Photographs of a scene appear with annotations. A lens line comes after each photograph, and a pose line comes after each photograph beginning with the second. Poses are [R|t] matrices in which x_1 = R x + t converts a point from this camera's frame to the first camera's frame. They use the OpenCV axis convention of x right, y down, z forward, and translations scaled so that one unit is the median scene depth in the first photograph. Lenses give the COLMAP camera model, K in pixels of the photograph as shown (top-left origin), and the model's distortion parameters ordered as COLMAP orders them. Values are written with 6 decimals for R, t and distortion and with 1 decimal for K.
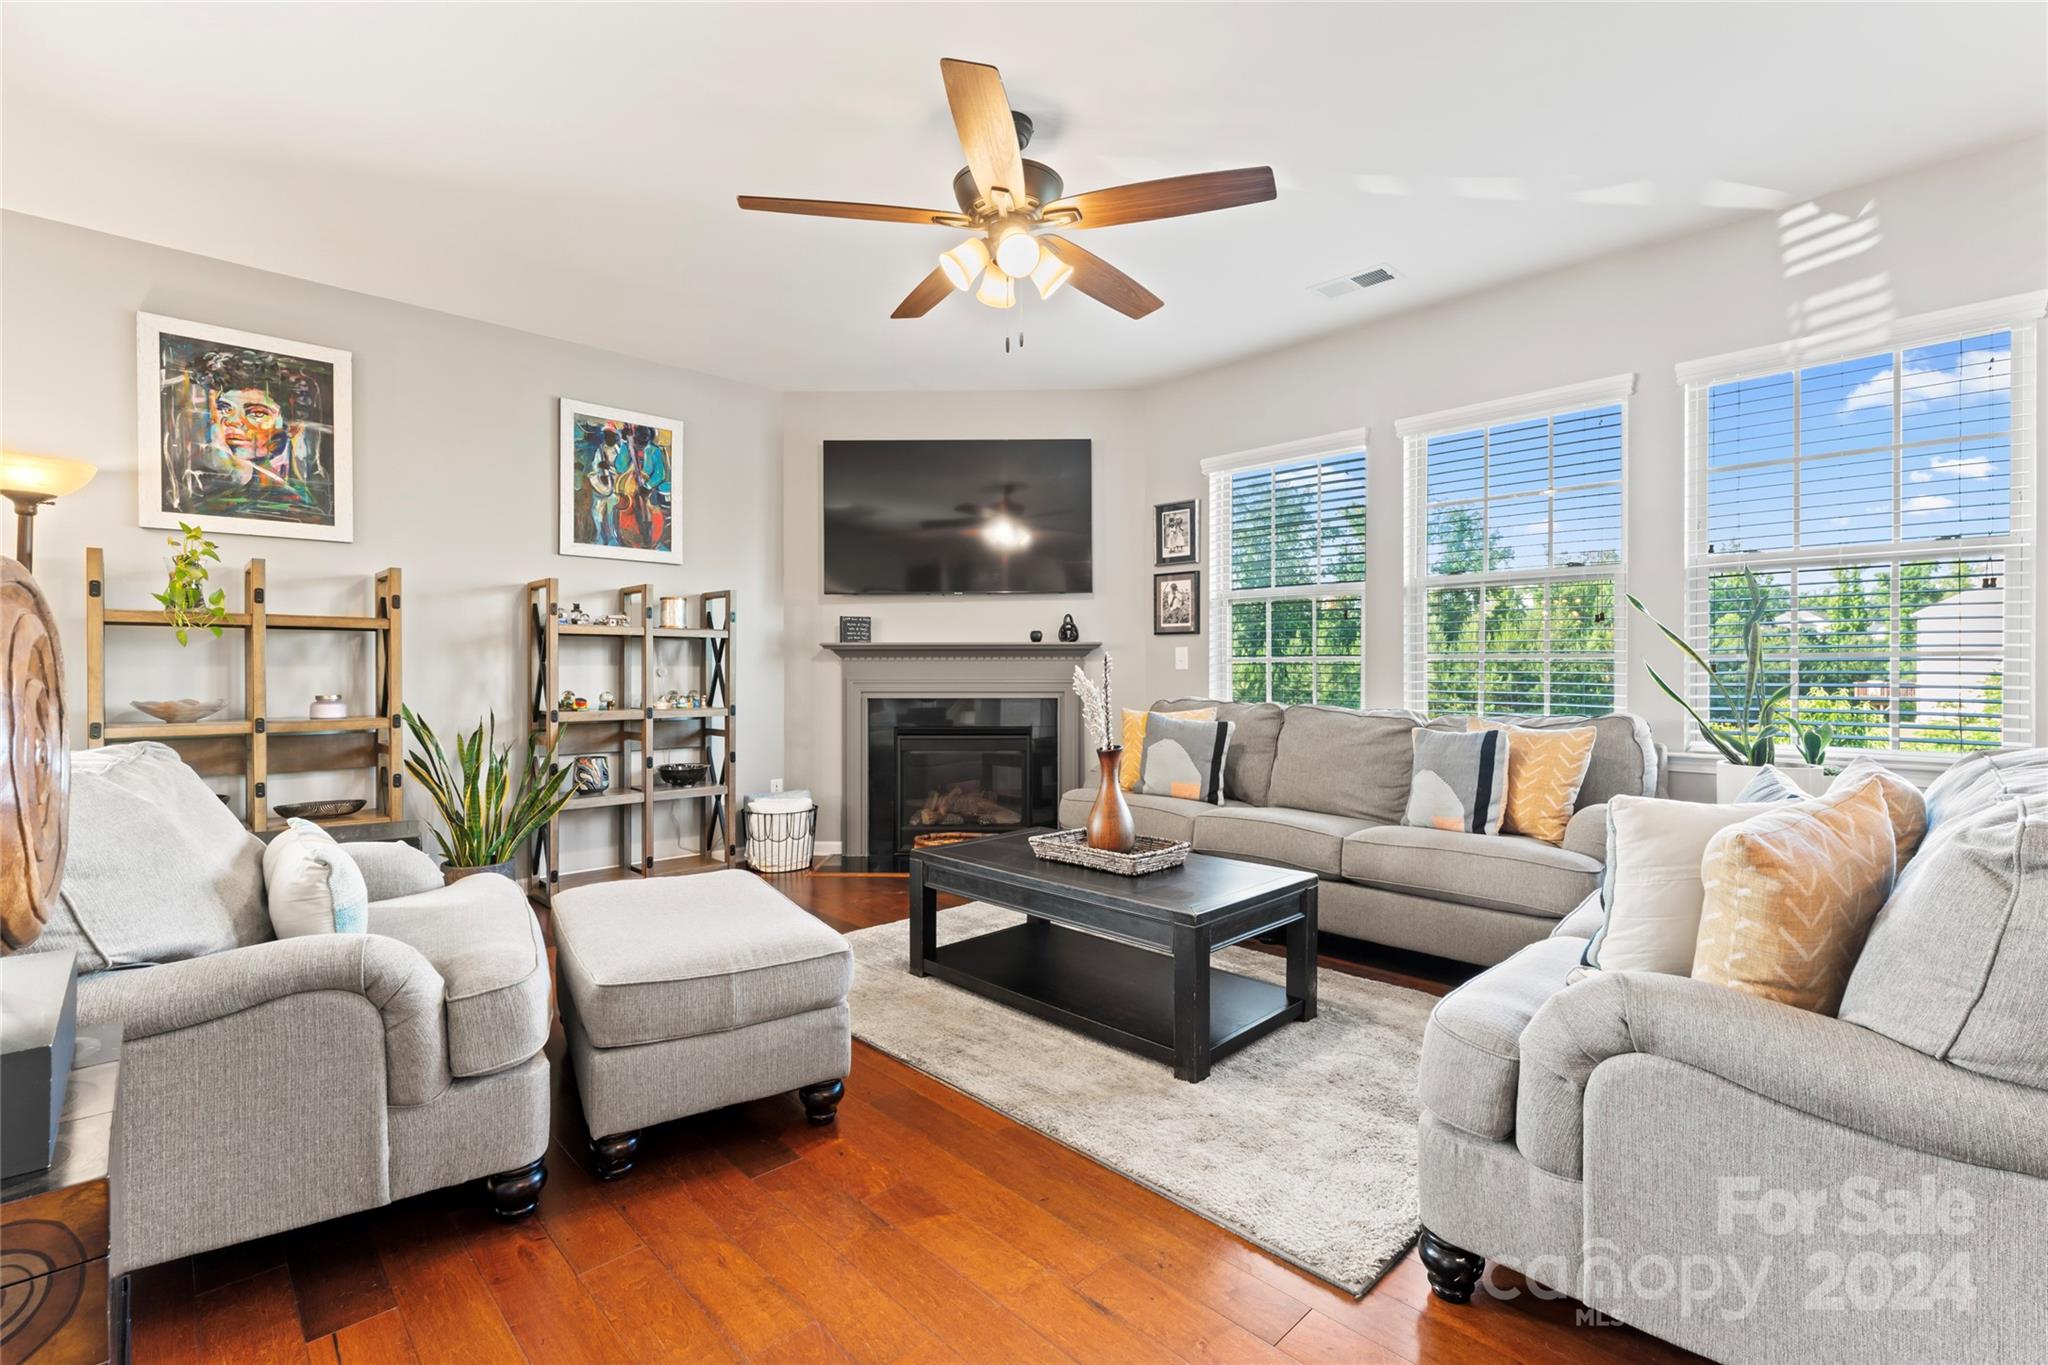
lens RADIAL K [[897.5, 0, 1023.5], [0, 897.5, 679.9], [0, 0, 1]] dist [-0.006223, 0.001159]
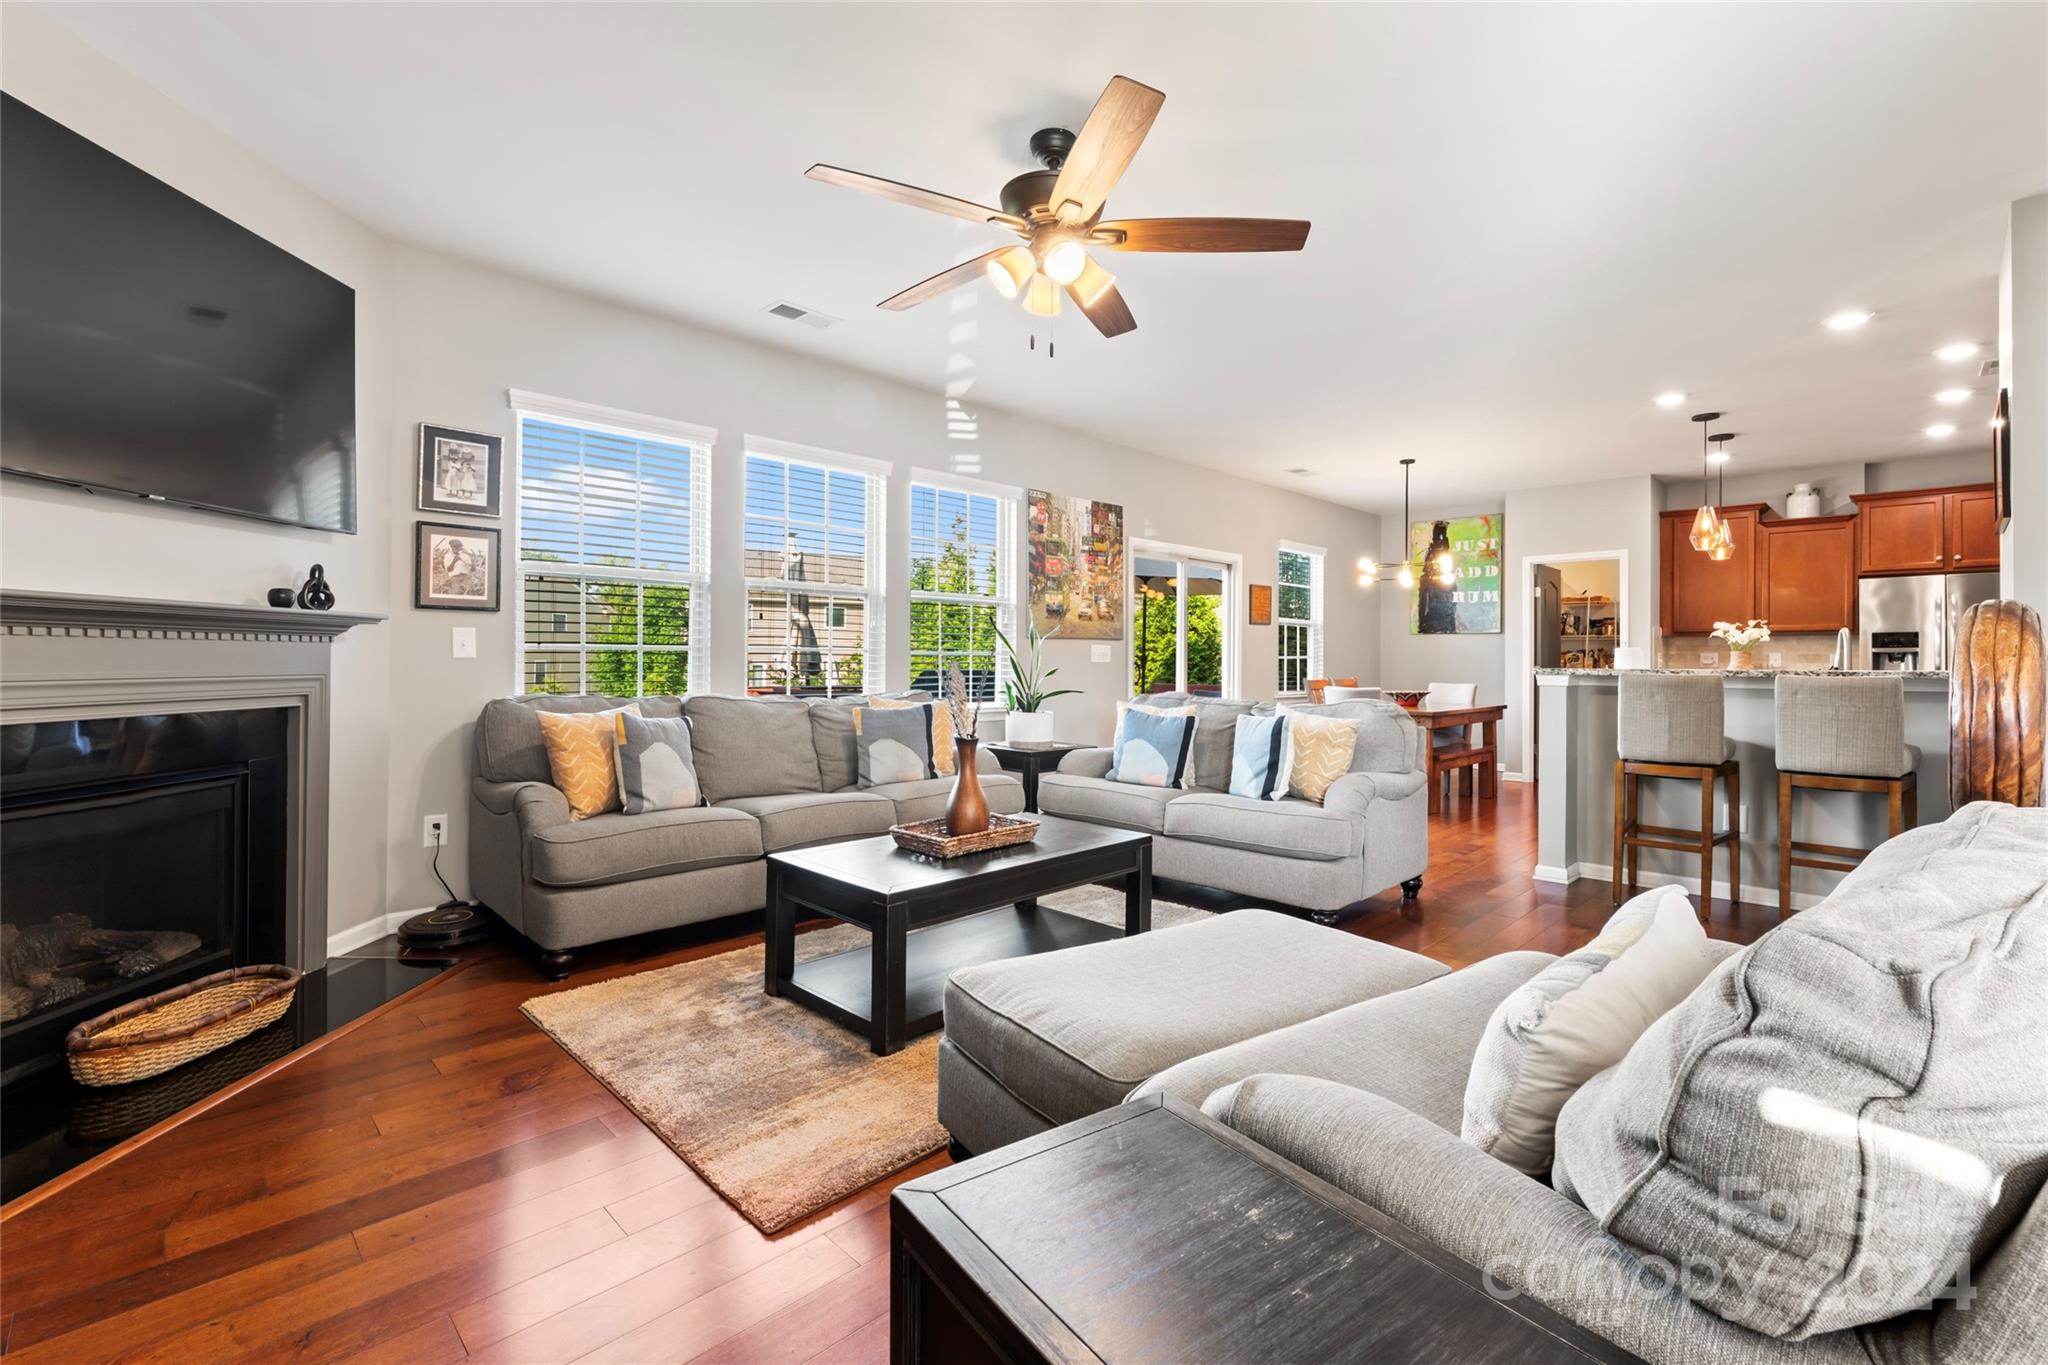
lens RADIAL K [[897.5, 0, 997.4], [0, 897.5, 650.8], [0, 0, 1]] dist [-0.006223, 0.001159]
pose [[0.011324, 0.011320, 0.999872, -0.612295], [0.003347, 0.999930, -0.011359, -0.008641], [-0.999930, 0.003475, 0.011285, 0.614081]]
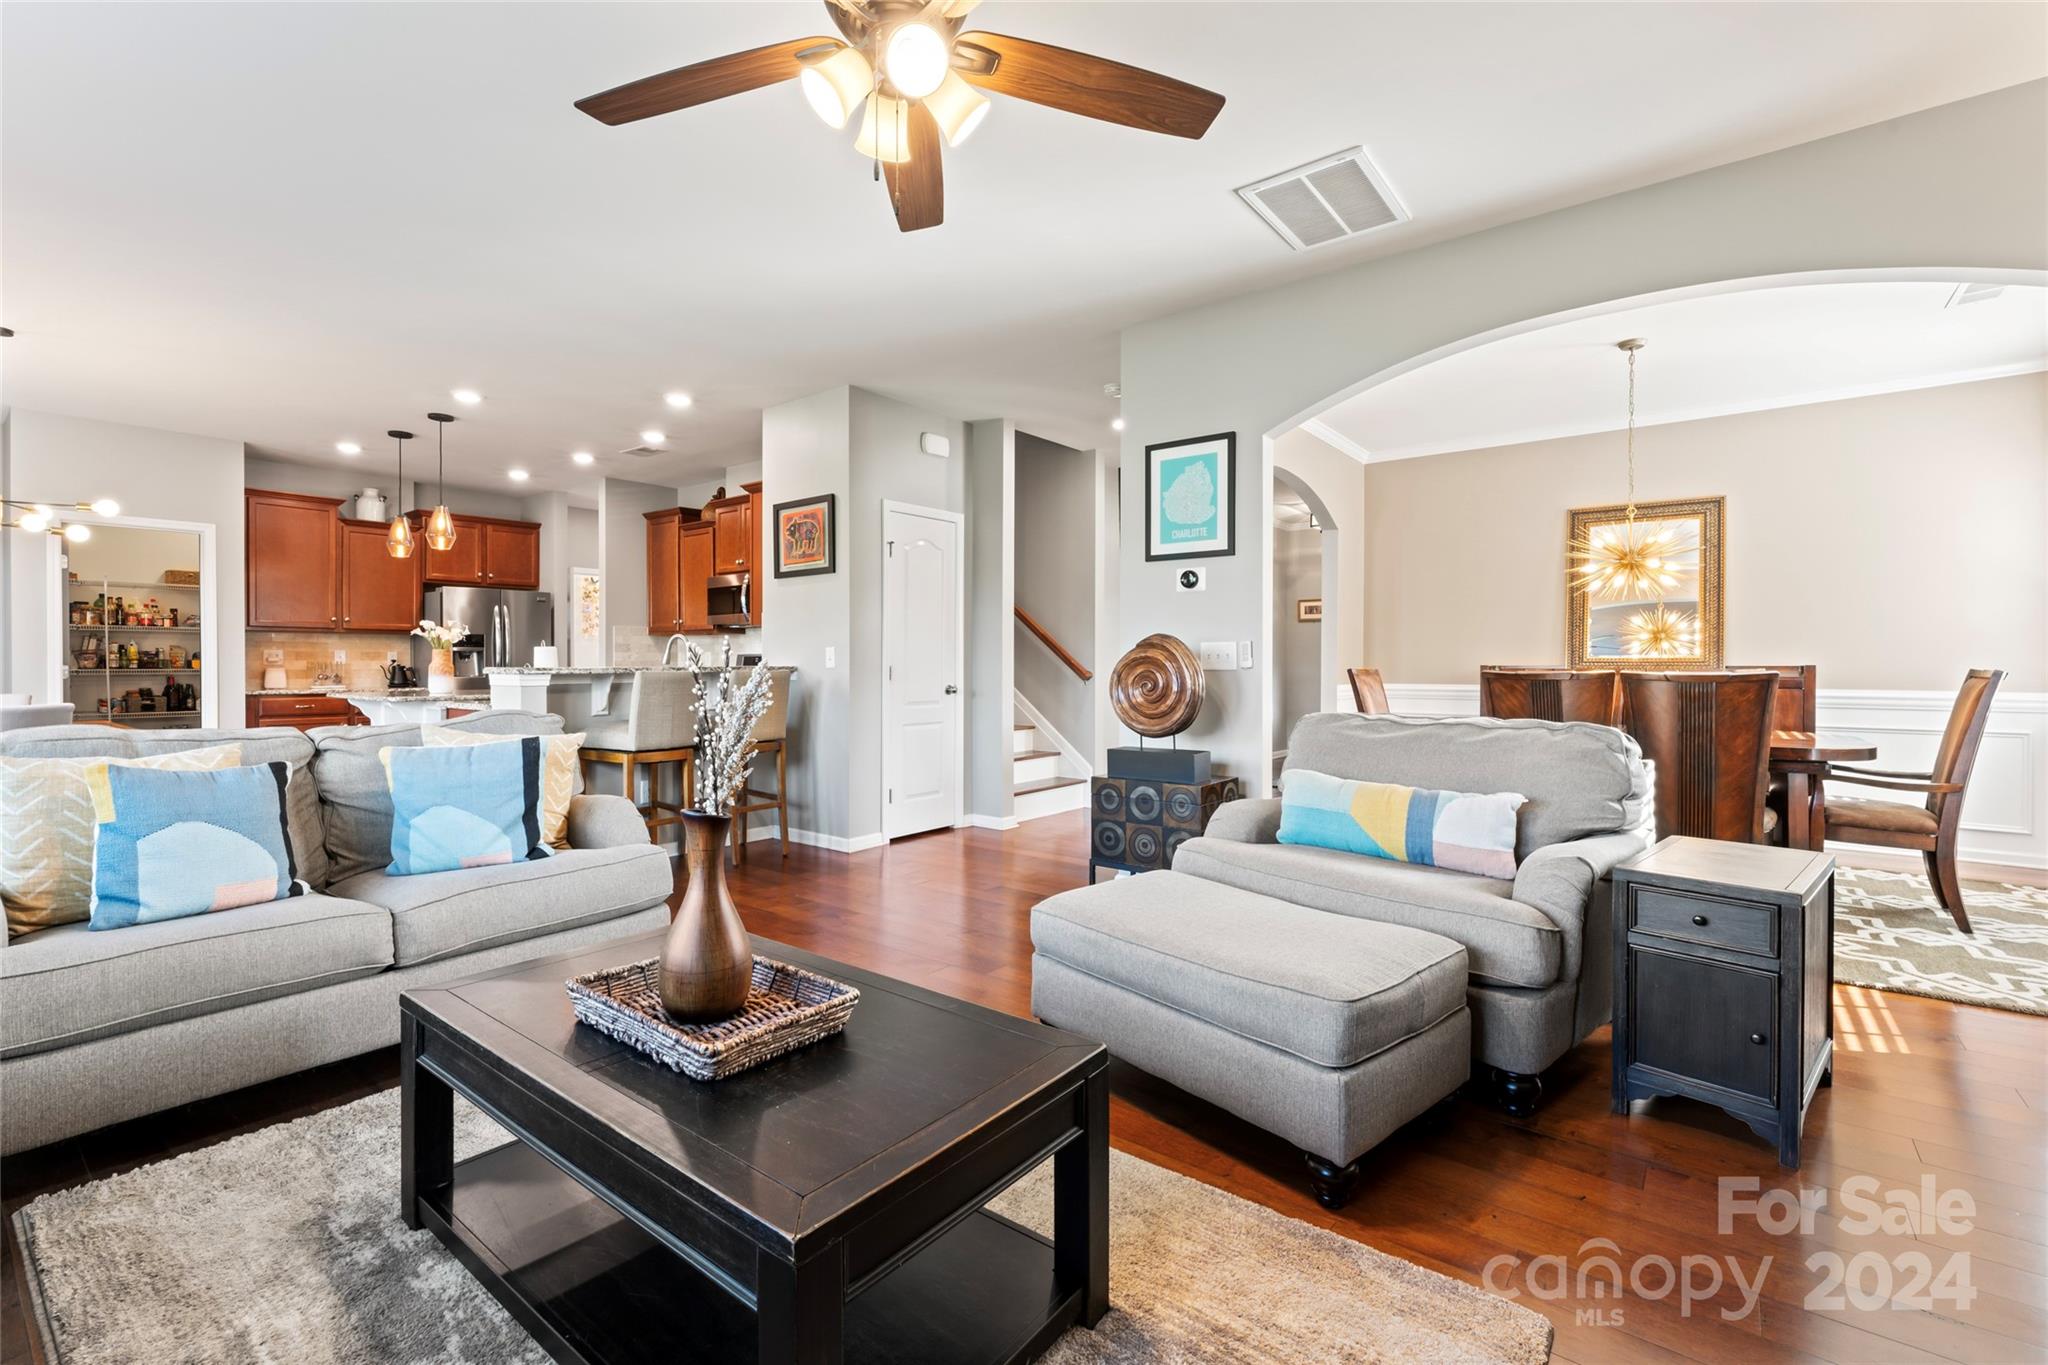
lens RADIAL K [[897.5, 0, 1017.7], [0, 897.5, 671.2], [0, 0, 1]] dist [-0.006223, 0.001159]
pose [[-0.996329, 0.001191, -0.085595, -0.060488], [-0.000276, 0.999853, 0.017127, -0.008877], [0.085603, 0.017088, -0.996183, 0.958299]]
